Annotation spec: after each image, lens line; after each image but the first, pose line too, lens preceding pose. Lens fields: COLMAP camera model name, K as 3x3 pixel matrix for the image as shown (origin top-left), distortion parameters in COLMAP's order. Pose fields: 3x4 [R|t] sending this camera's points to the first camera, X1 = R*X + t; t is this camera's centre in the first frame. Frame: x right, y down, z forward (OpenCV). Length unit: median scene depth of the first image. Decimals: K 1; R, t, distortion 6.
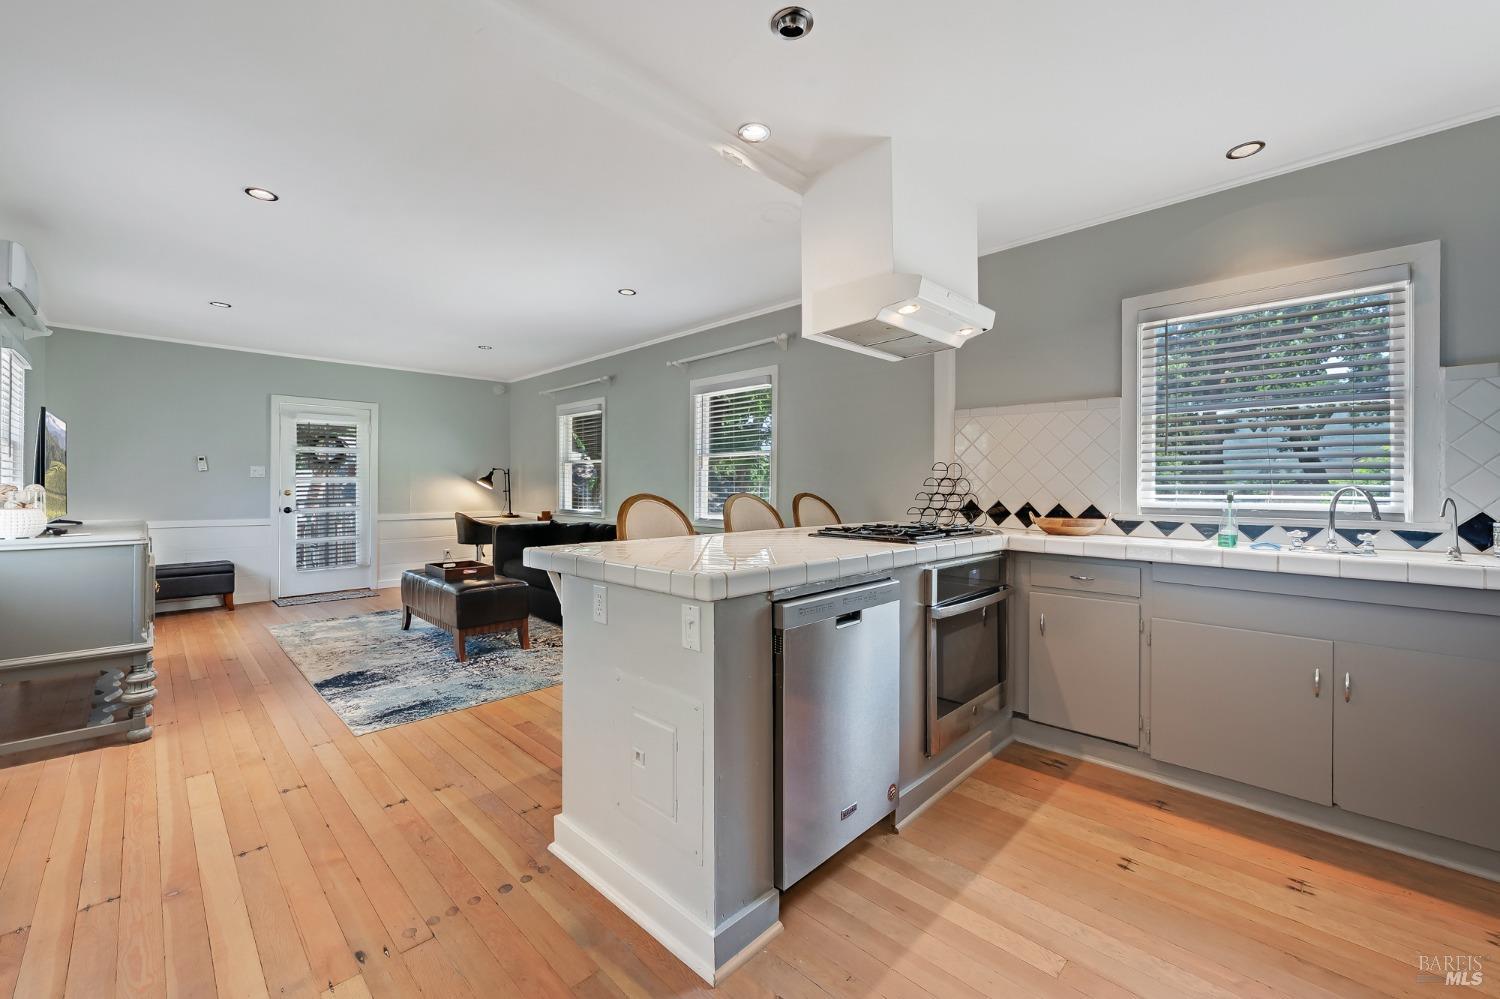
lens RADIAL K [[597.1, 0, 753.0], [0, 597.1, 492.8], [0, 0, 1]] dist [-0.004403, -0.000458]
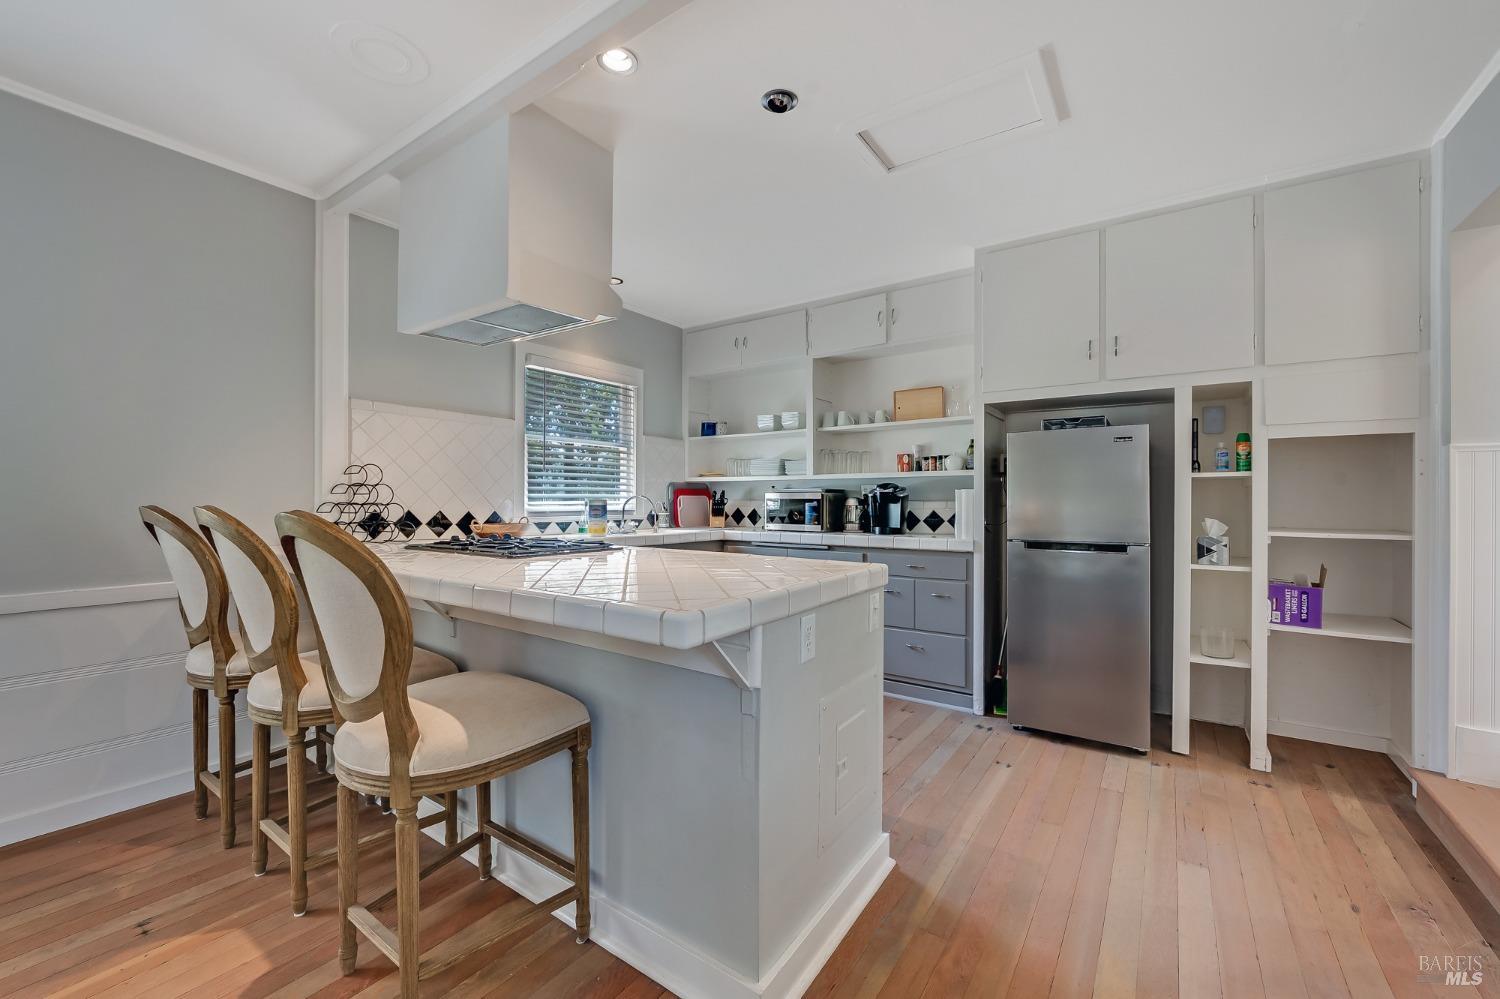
lens RADIAL K [[597.1, 0, 752.1], [0, 597.1, 497.1], [0, 0, 1]] dist [-0.004403, -0.000458]
pose [[-0.173215, -0.007478, 0.984856, -0.716480], [-0.002098, 0.999972, 0.007223, -0.017909], [-0.984882, -0.000815, -0.173226, 0.821506]]
